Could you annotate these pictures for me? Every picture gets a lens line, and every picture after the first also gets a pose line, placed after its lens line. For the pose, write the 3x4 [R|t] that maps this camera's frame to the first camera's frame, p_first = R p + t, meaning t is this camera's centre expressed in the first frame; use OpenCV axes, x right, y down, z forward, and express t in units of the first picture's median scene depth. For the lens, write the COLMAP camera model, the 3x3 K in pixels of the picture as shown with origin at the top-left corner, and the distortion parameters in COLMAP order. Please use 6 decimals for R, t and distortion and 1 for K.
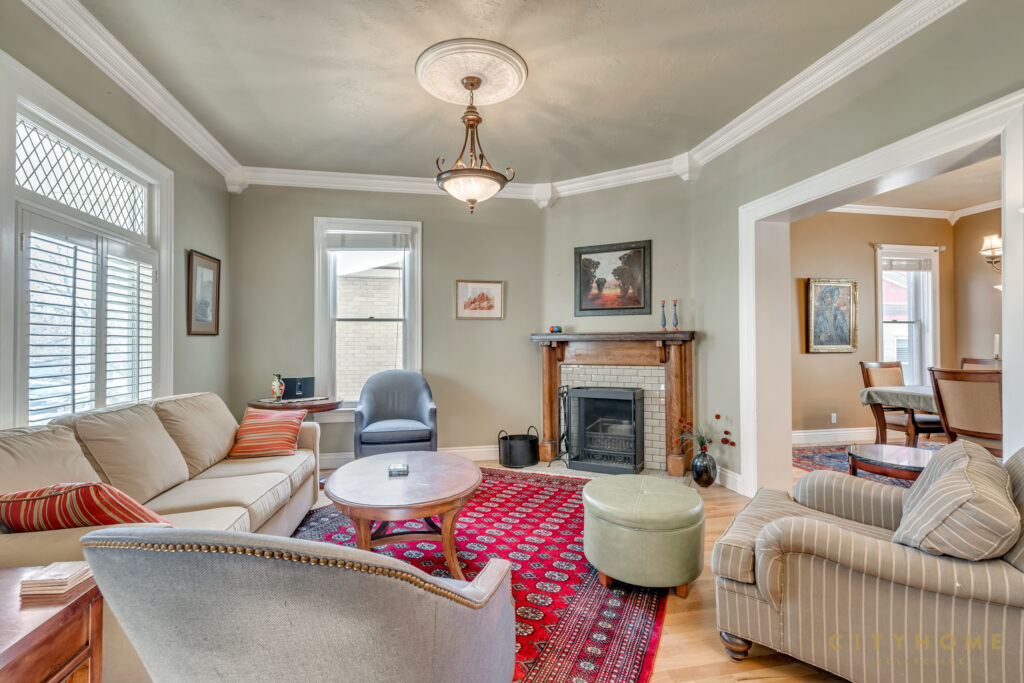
lens RADIAL K [[459.6, 0, 512.7], [0, 459.6, 340.2], [0, 0, 1]] dist [-0.005662, -0.000468]
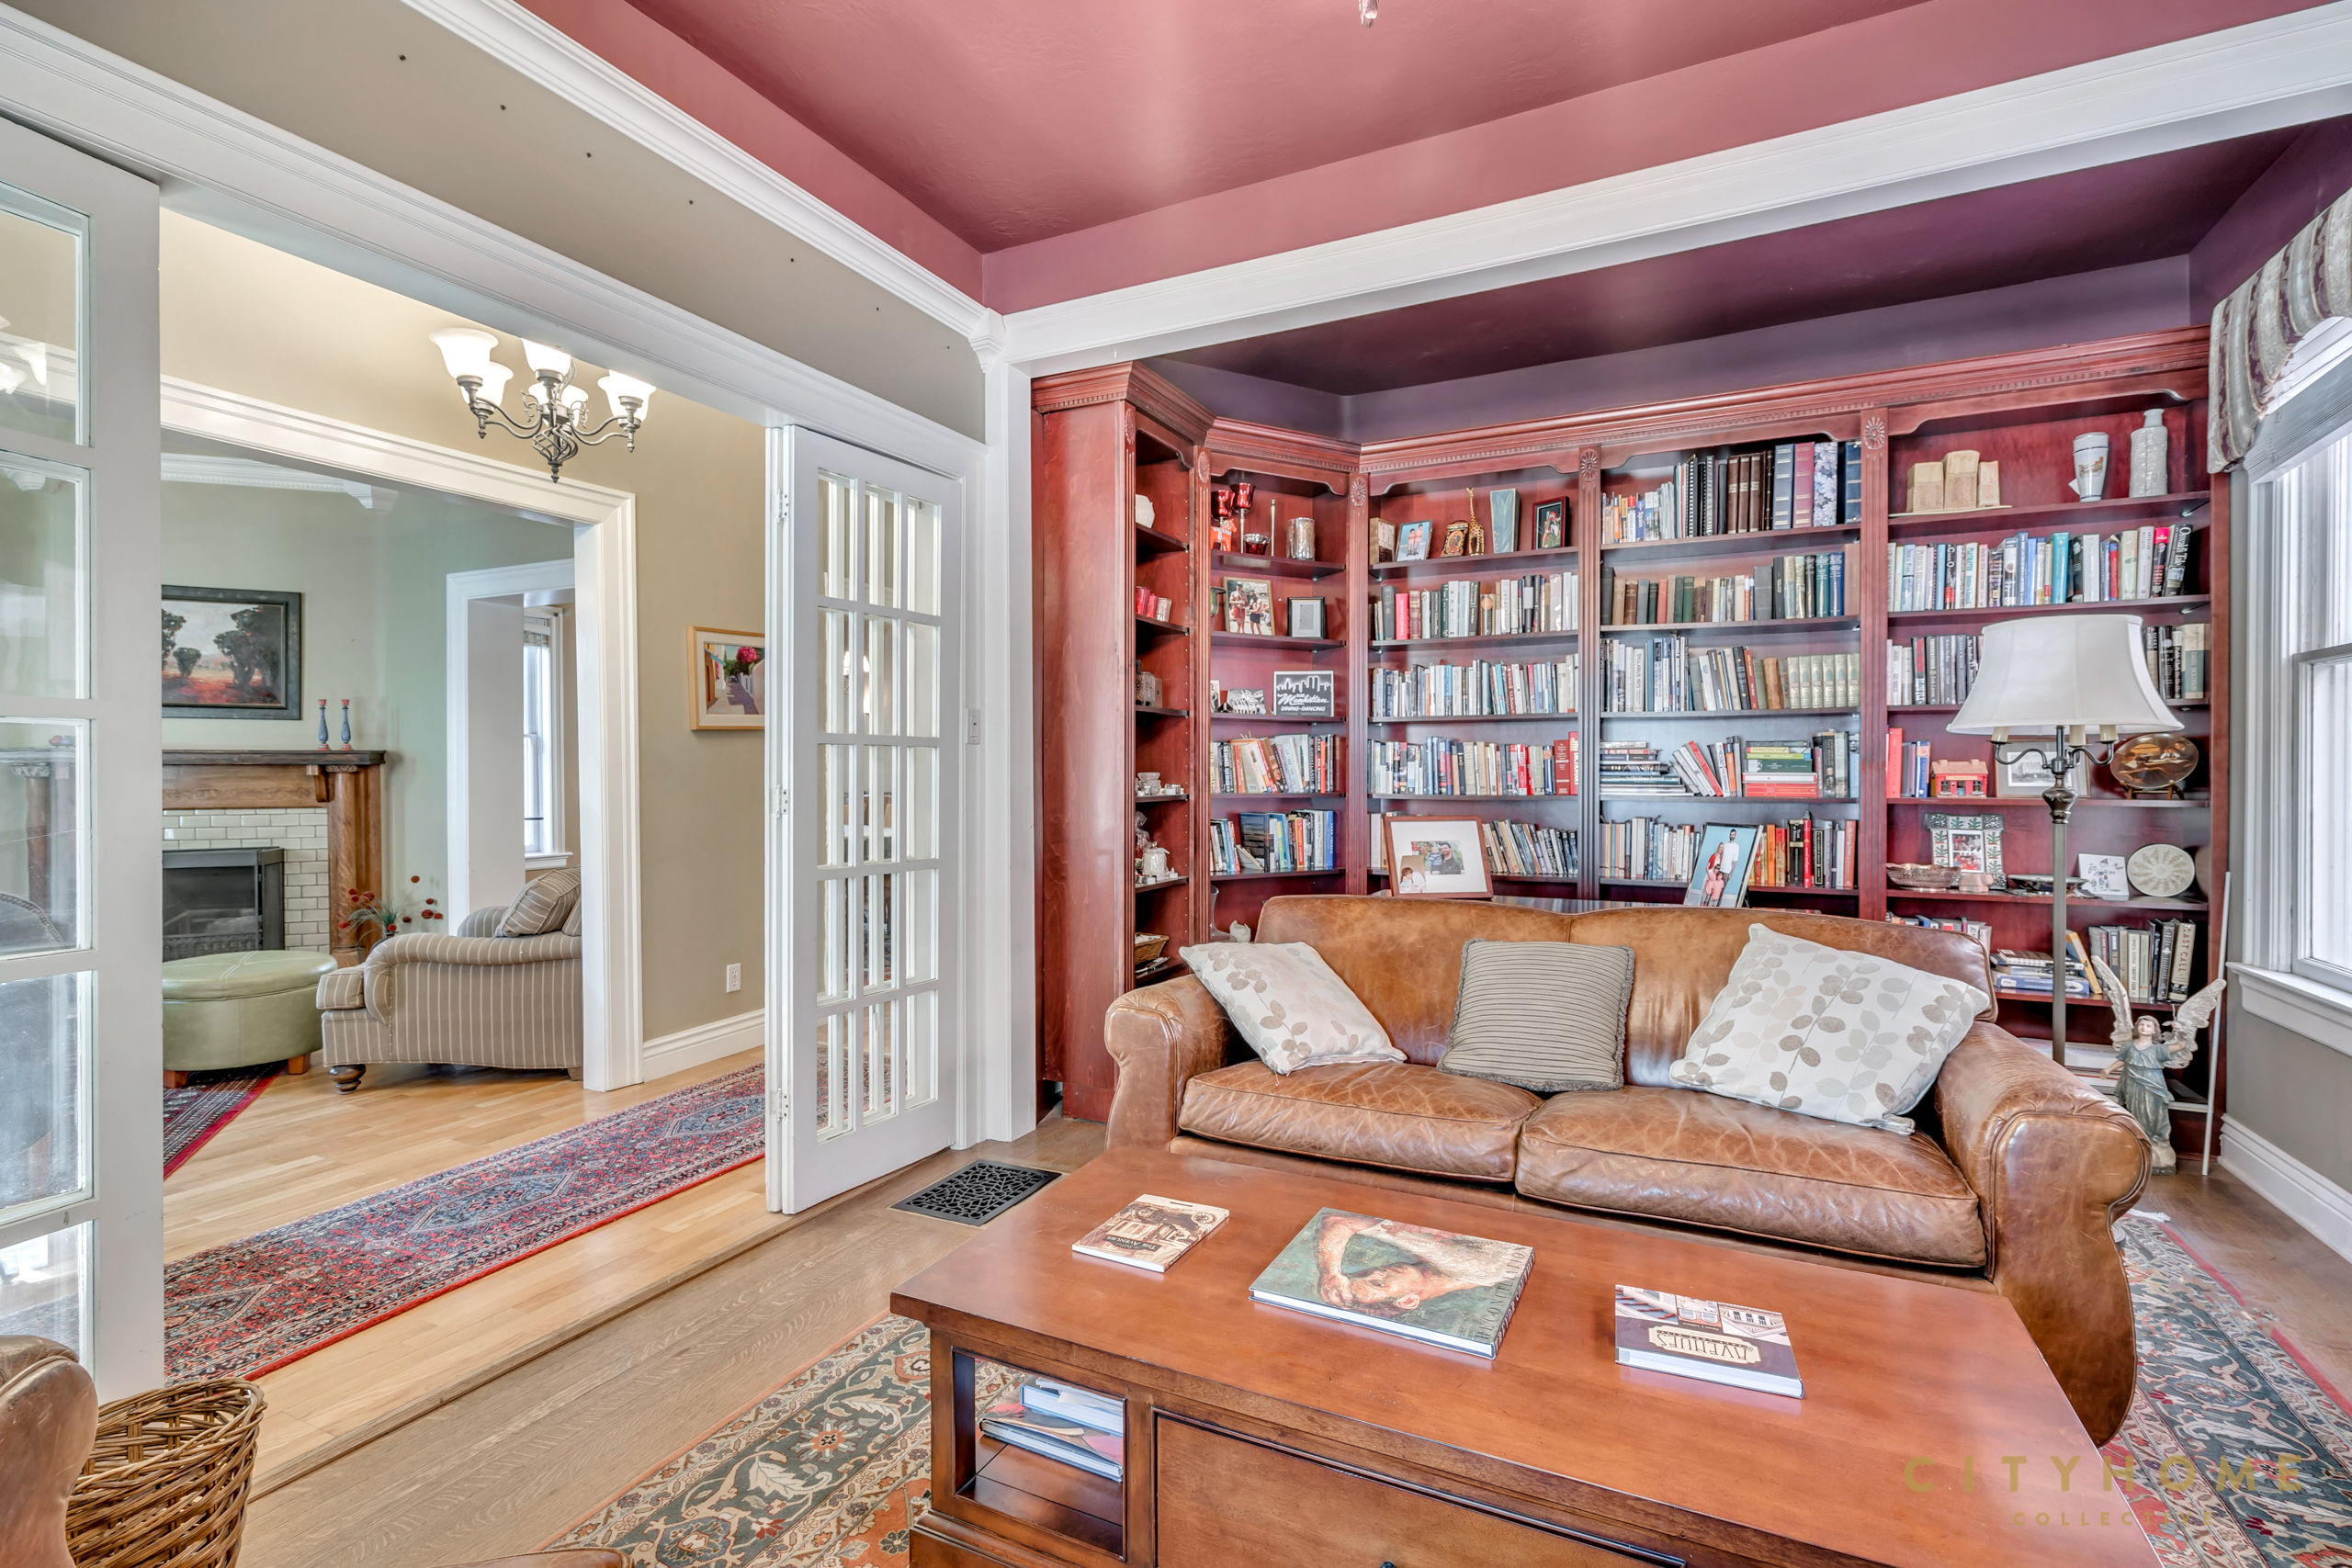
lens RADIAL K [[1055.4, 0, 1175.9], [0, 1055.4, 775.4], [0, 0, 1]] dist [-0.005662, -0.000468]
pose [[0.605885, -0.000912, 0.795552, -0.092971], [-0.007303, 0.999951, 0.006708, -0.003179], [-0.795519, -0.009874, 0.605848, -0.730468]]
